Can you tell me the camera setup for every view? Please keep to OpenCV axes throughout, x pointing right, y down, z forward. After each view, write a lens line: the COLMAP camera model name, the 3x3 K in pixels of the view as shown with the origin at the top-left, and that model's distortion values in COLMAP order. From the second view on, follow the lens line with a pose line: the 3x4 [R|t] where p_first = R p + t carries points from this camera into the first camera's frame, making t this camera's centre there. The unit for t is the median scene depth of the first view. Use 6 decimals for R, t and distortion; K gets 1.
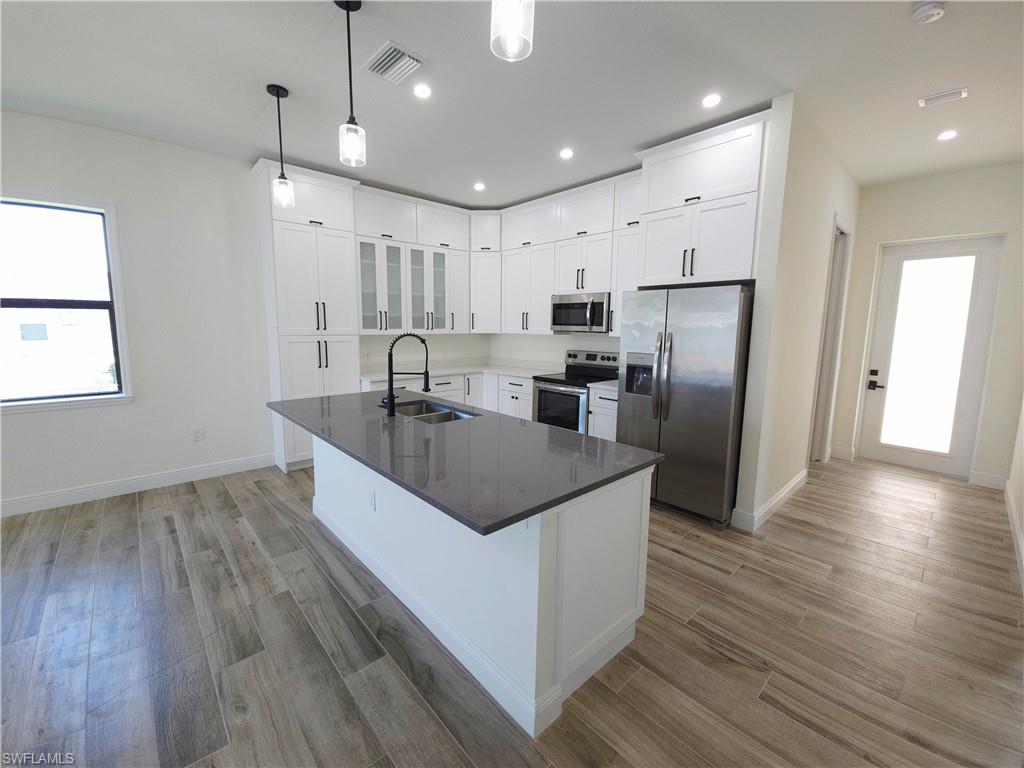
lens RADIAL K [[417.0, 0, 507.7], [0, 417.0, 377.5], [0, 0, 1]] dist [0.004163, -0.005324]
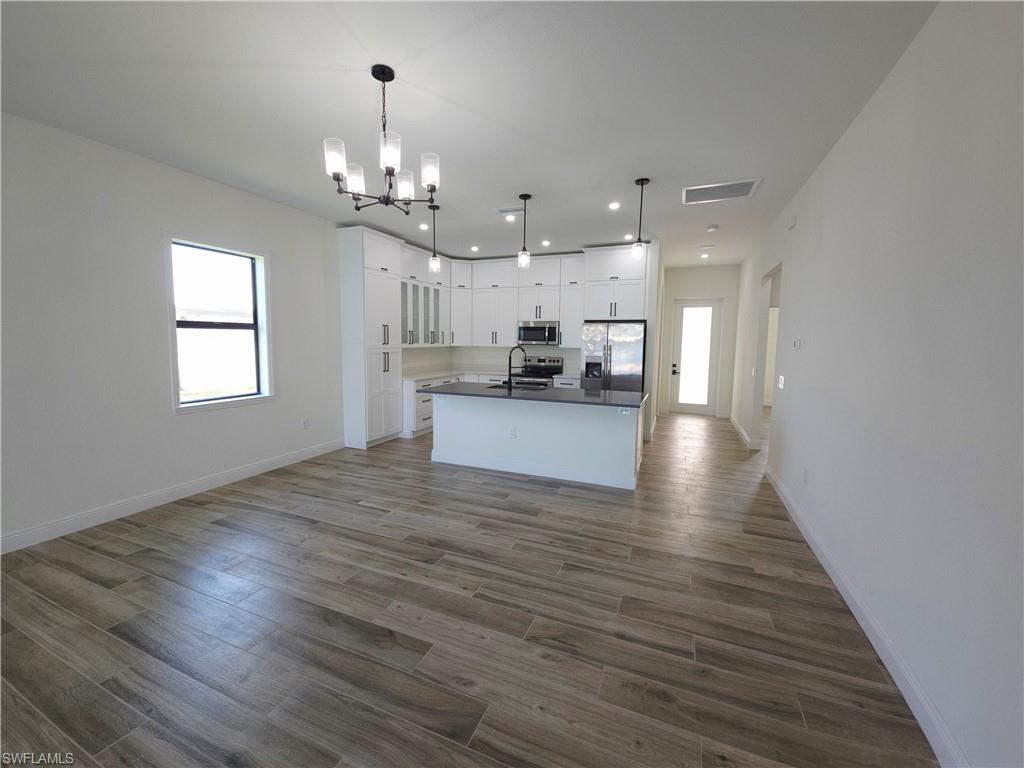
lens RADIAL K [[417.0, 0, 507.7], [0, 417.0, 377.5], [0, 0, 1]] dist [0.004163, -0.005324]
pose [[0.906299, -0.038083, 0.420918, -0.639339], [0.049692, 0.998626, -0.016642, 0.038352], [-0.419706, 0.035998, 0.906946, -0.416063]]
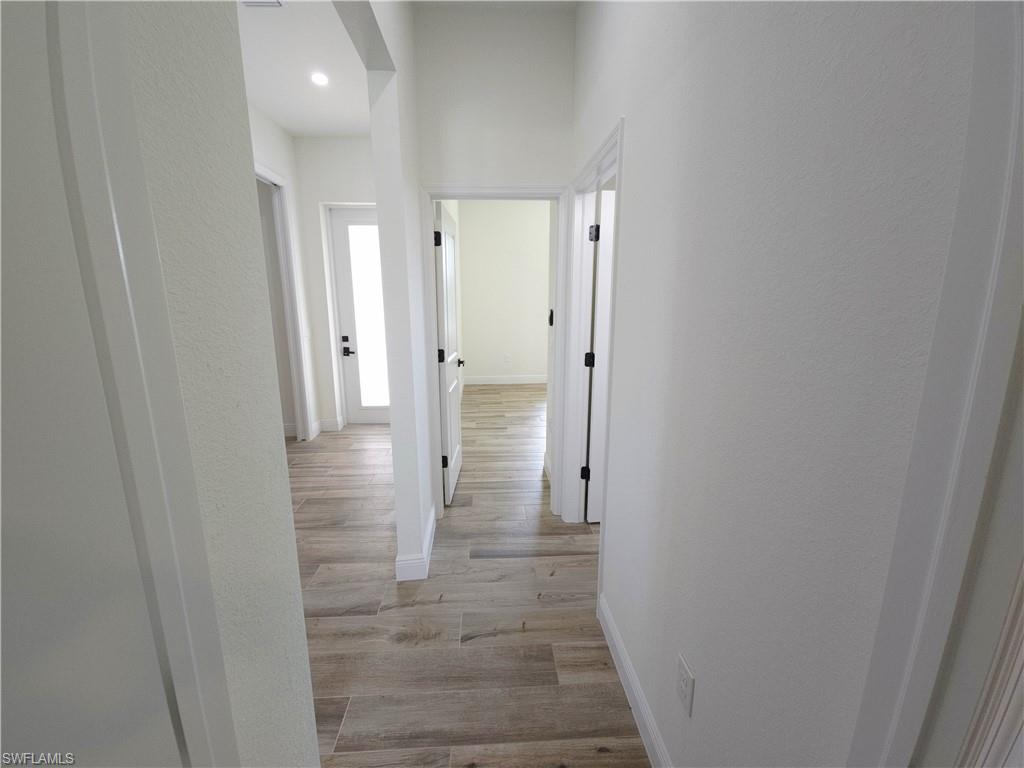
lens RADIAL K [[417.0, 0, 507.7], [0, 417.0, 377.5], [0, 0, 1]] dist [0.004163, -0.005324]
pose [[0.628286, -0.165085, 0.760266, 0.374856], [0.109334, 0.986265, 0.123805, -0.001991], [-0.770262, 0.005338, 0.637706, 0.070045]]
